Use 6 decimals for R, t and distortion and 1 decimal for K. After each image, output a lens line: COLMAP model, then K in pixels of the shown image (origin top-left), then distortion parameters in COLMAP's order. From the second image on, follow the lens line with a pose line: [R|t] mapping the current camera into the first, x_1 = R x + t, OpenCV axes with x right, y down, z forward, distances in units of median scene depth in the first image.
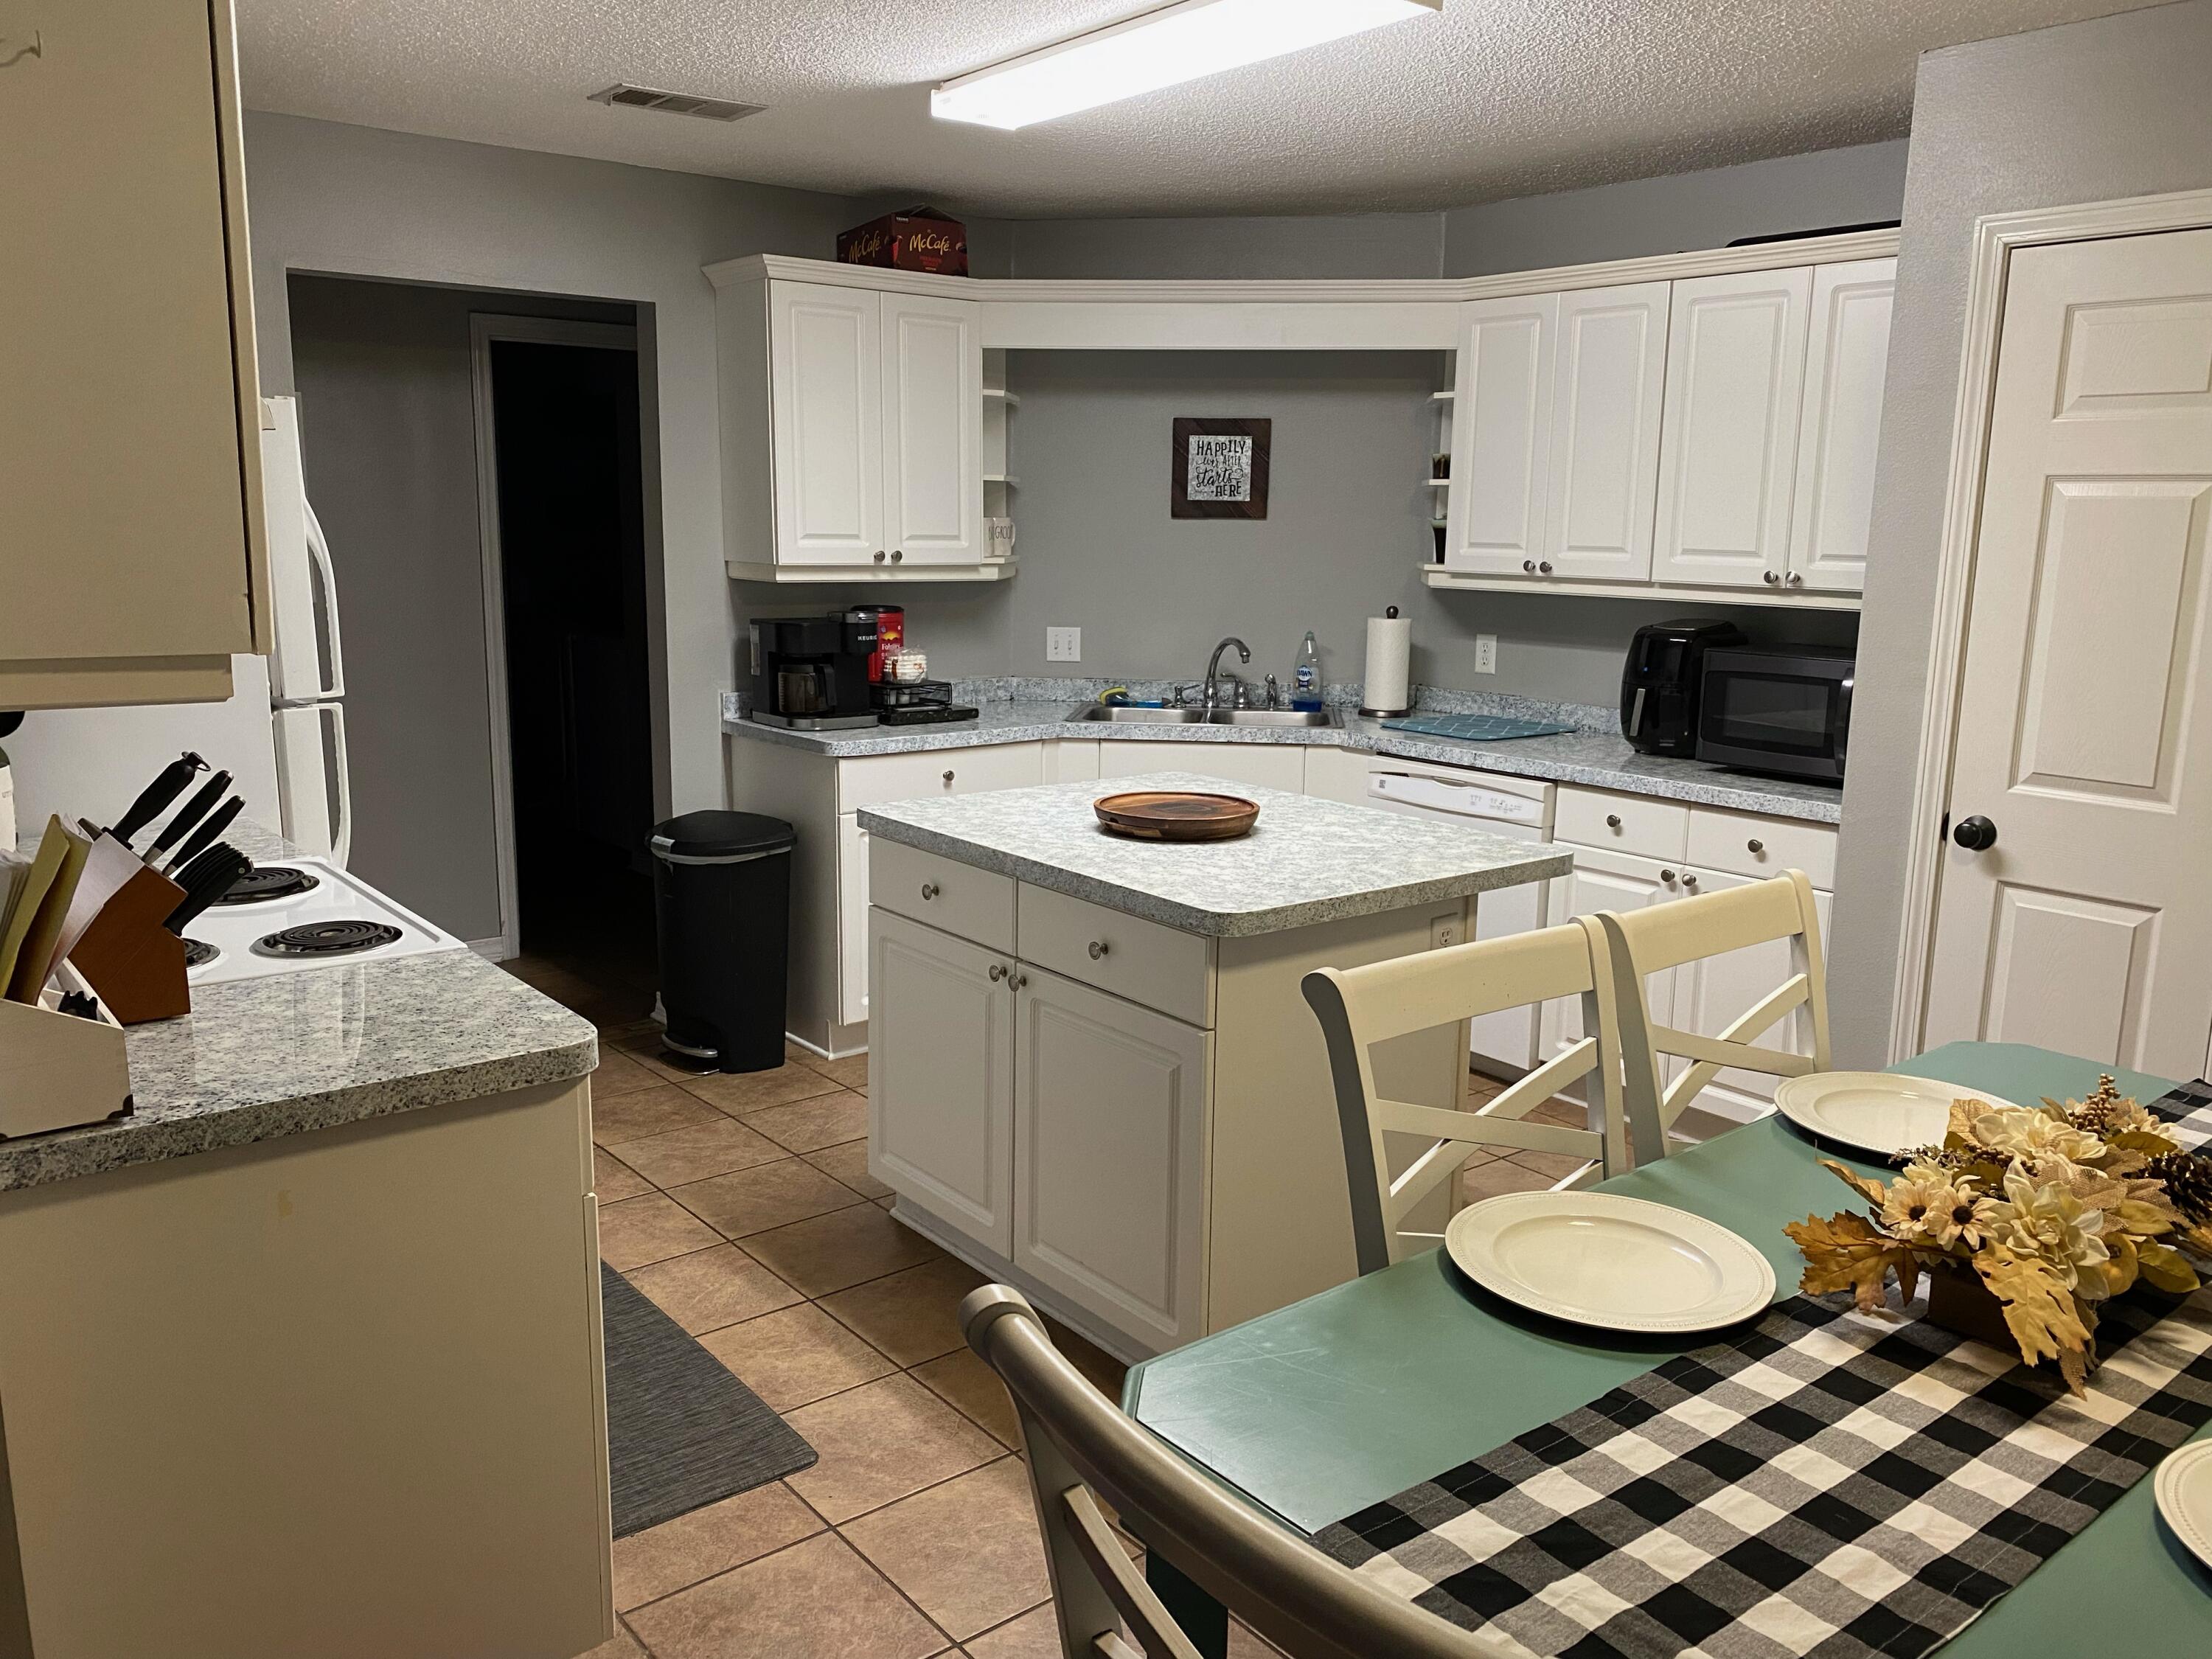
lens RADIAL K [[1700.3, 0, 1111.0], [0, 1700.3, 835.7], [0, 0, 1]] dist [0.001125, -0.001096]
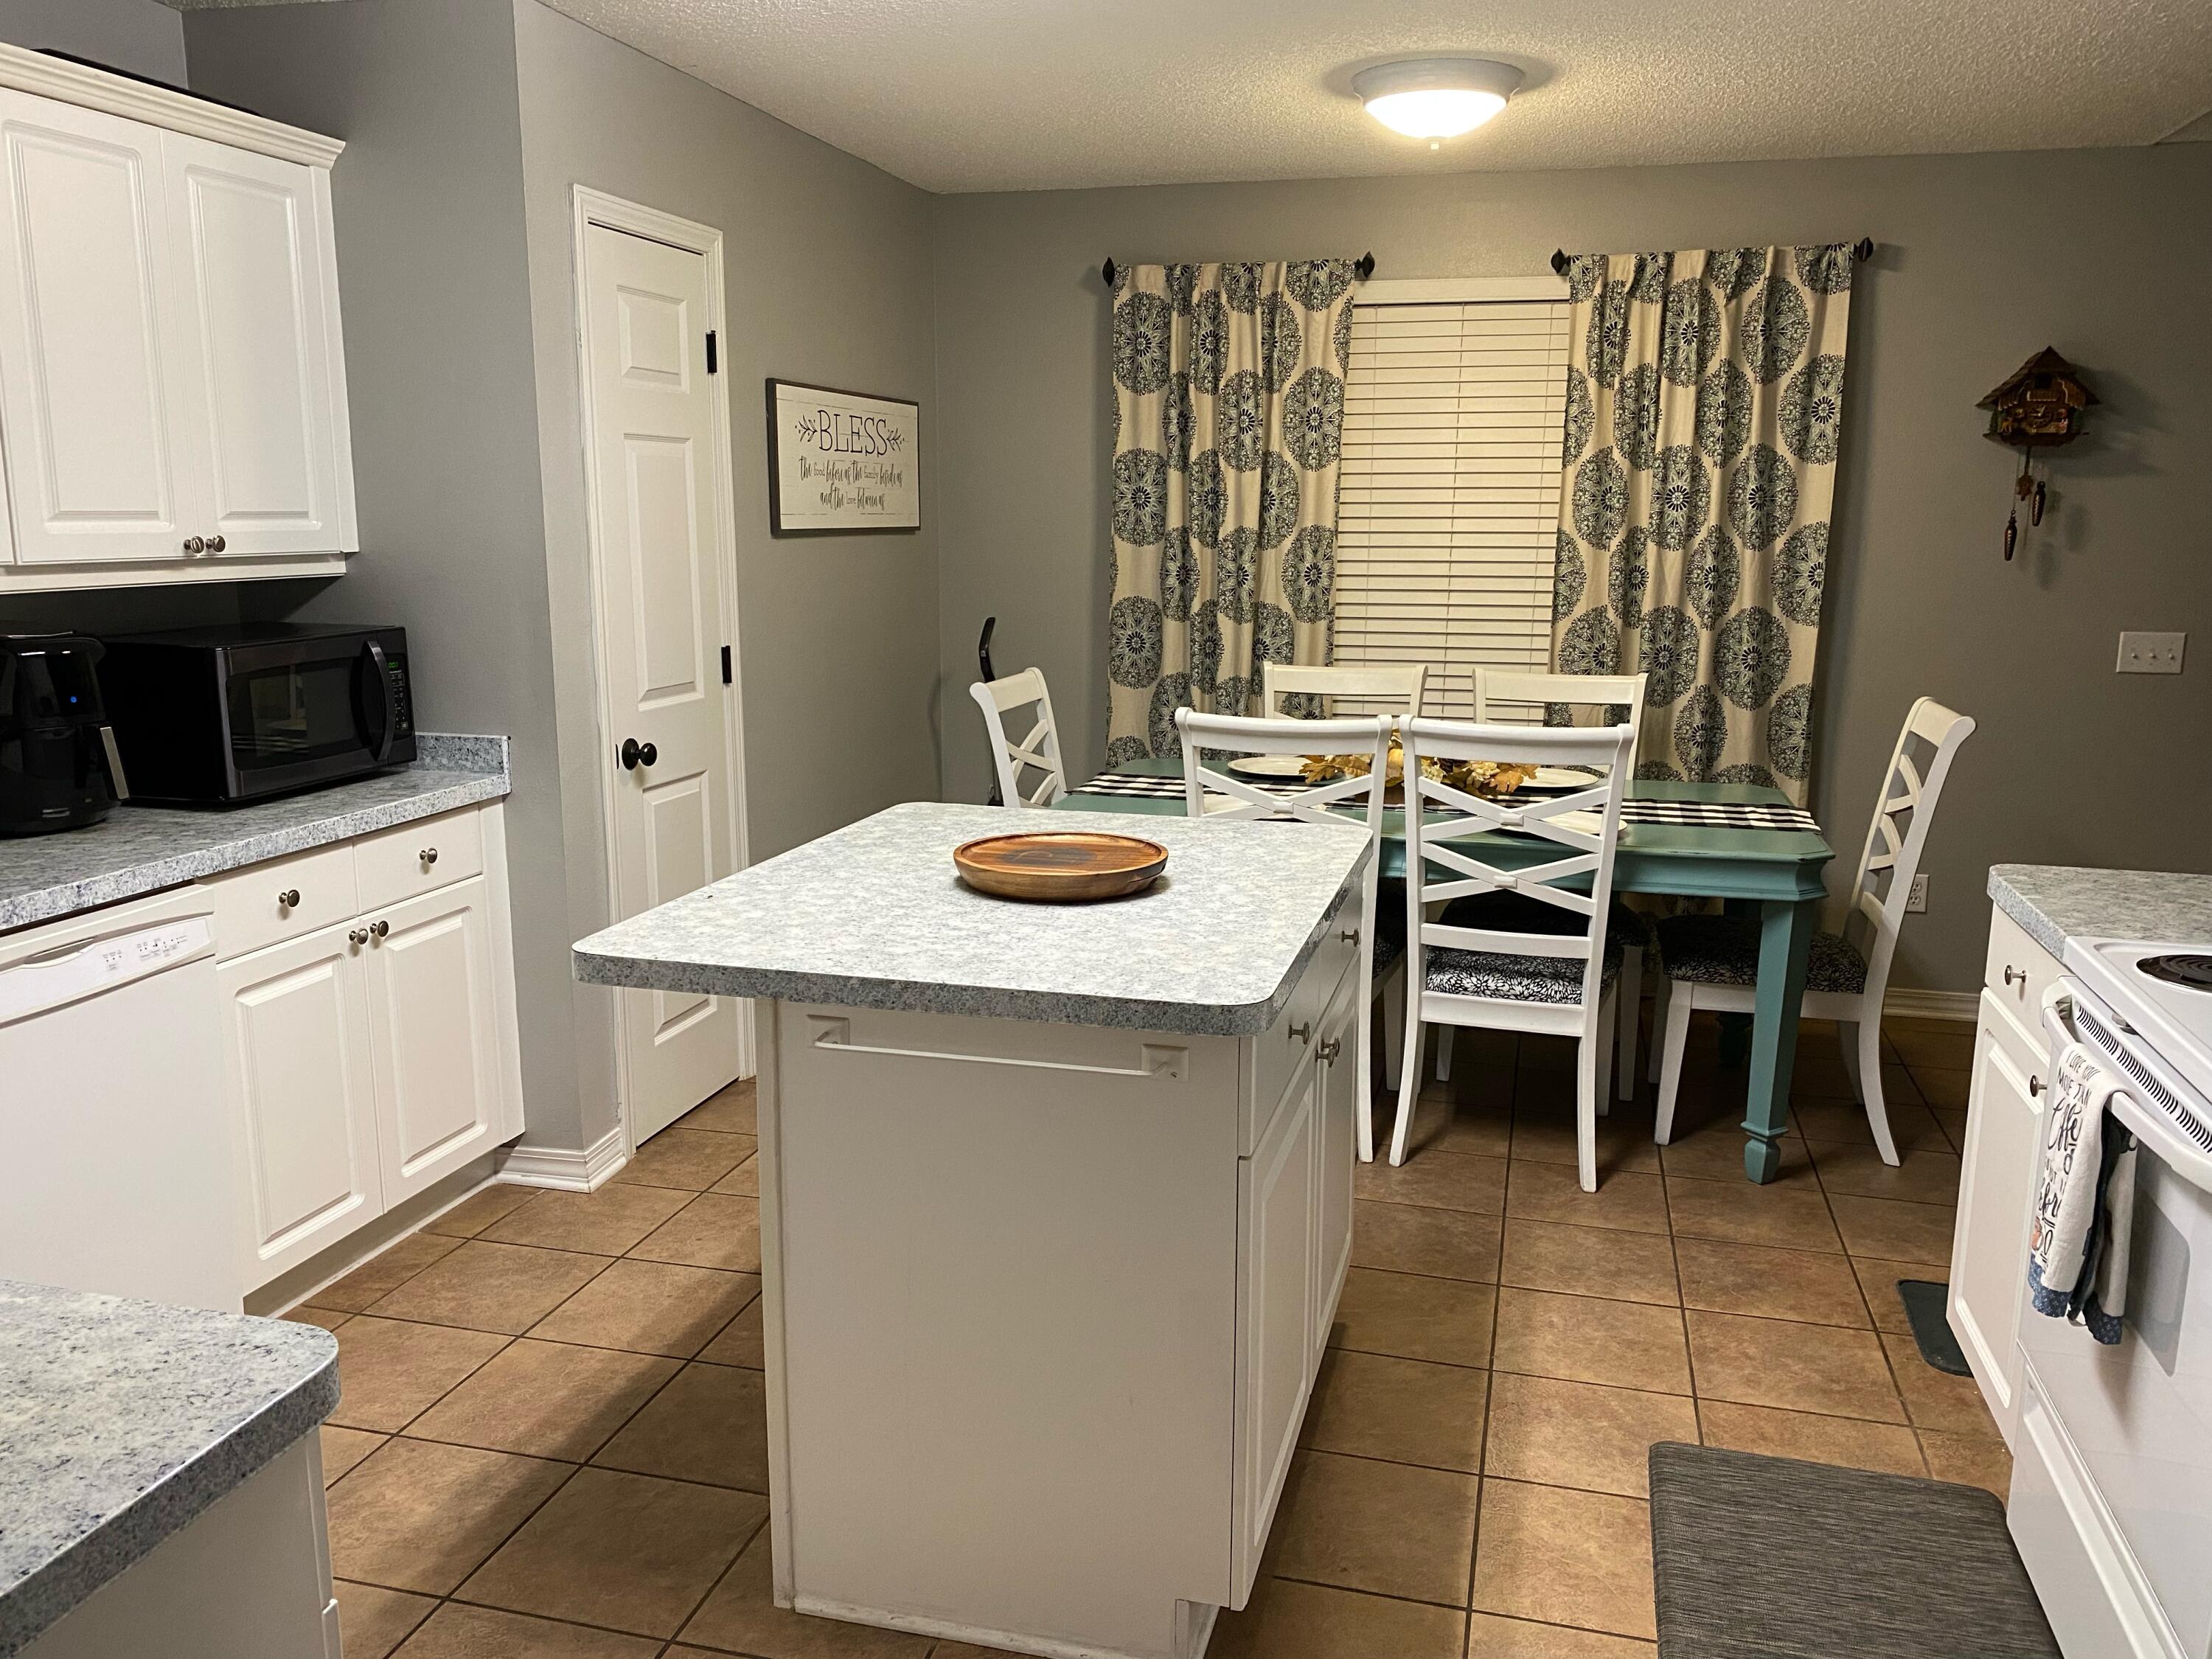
lens RADIAL K [[1687.8, 0, 1106.2], [0, 1687.8, 837.5], [0, 0, 1]] dist [0.050247, -0.066847]
pose [[-0.590768, -0.178496, 0.786849, -0.490655], [0.133185, 0.940270, 0.313295, -0.223642], [-0.795773, 0.289882, -0.531709, 1.176146]]
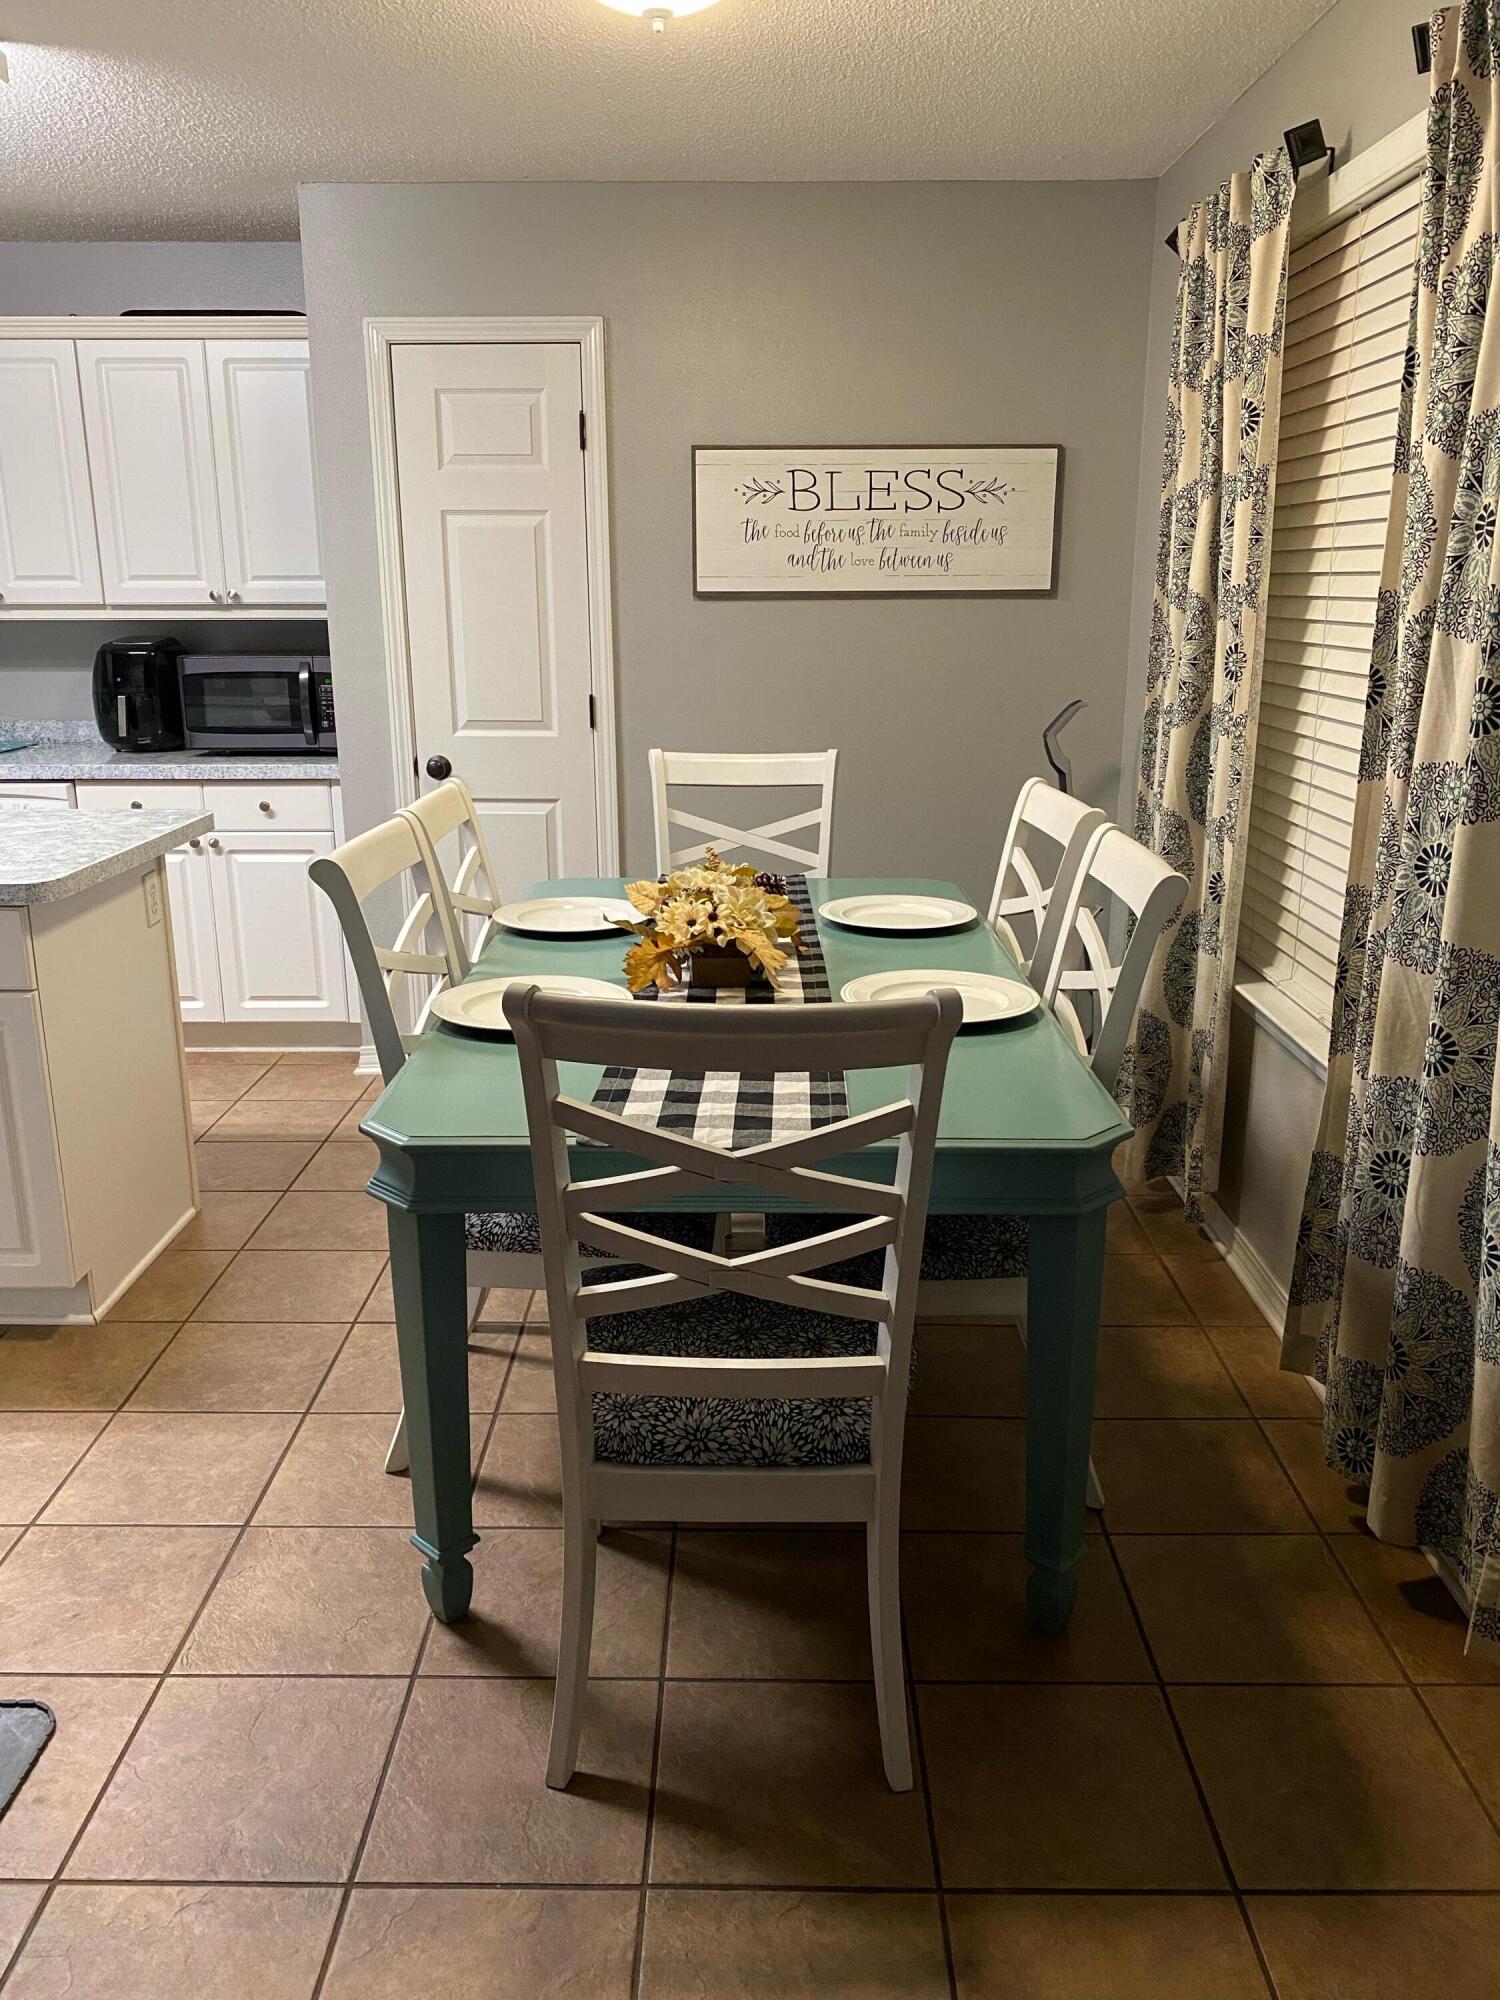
lens RADIAL K [[1526.0, 0, 752.8], [0, 1526.0, 1001.3], [0, 0, 1]] dist [0.050247, -0.066847]
pose [[0.634038, -0.224677, 0.739943, -0.280578], [0.159438, 0.974285, 0.159215, 0.023291], [-0.756687, 0.017027, 0.653555, -0.038355]]
